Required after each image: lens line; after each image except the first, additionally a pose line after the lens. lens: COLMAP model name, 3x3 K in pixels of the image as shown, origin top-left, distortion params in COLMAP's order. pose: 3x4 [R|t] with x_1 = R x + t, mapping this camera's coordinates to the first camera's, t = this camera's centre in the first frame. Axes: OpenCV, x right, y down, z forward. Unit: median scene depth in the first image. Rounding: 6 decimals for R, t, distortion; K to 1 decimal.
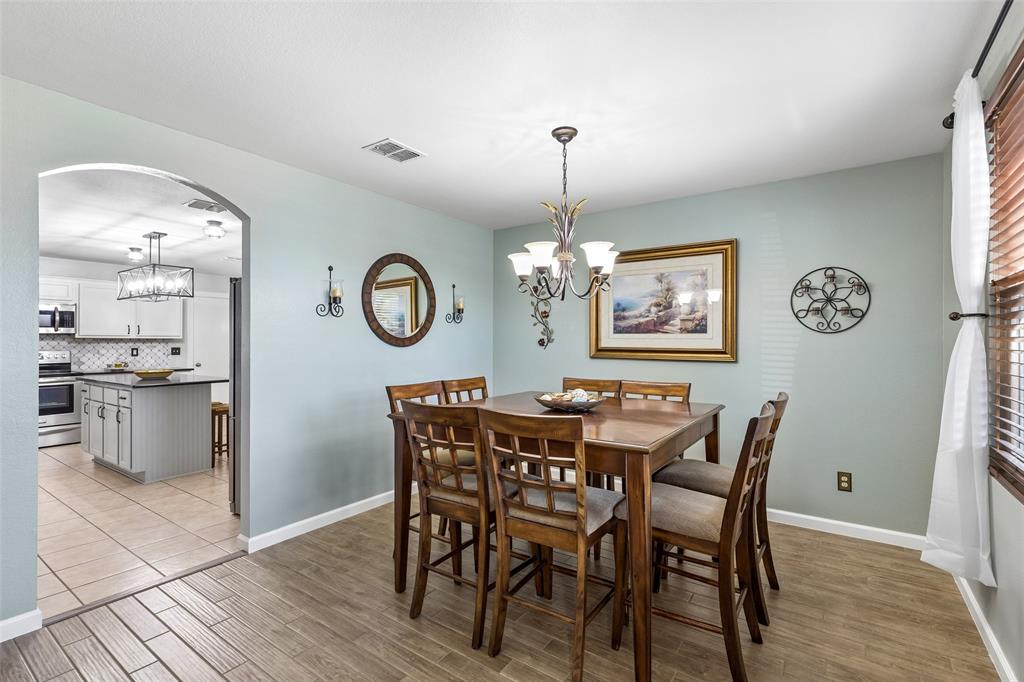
lens RADIAL K [[465.0, 0, 521.3], [0, 465.0, 338.0], [0, 0, 1]] dist [0.004093, -0.000608]
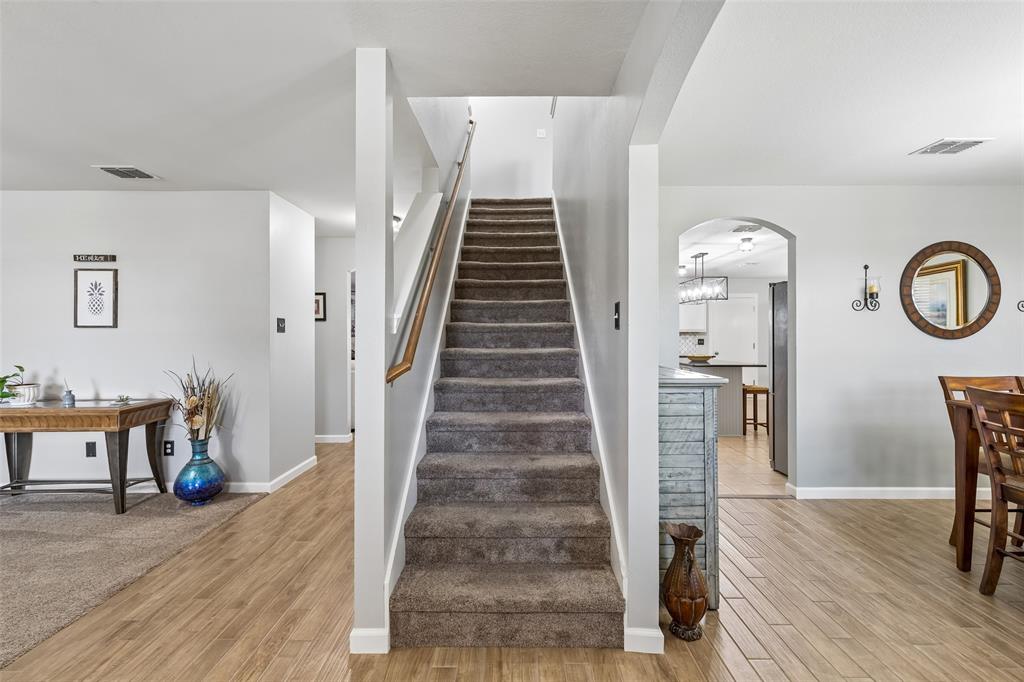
lens RADIAL K [[465.0, 0, 507.6], [0, 465.0, 331.1], [0, 0, 1]] dist [0.004093, -0.000608]
pose [[0.560245, -0.003412, -0.828320, 0.025324], [0.001827, 0.999994, -0.002884, 0.003600], [0.828325, 0.000102, 0.560248, -0.298439]]
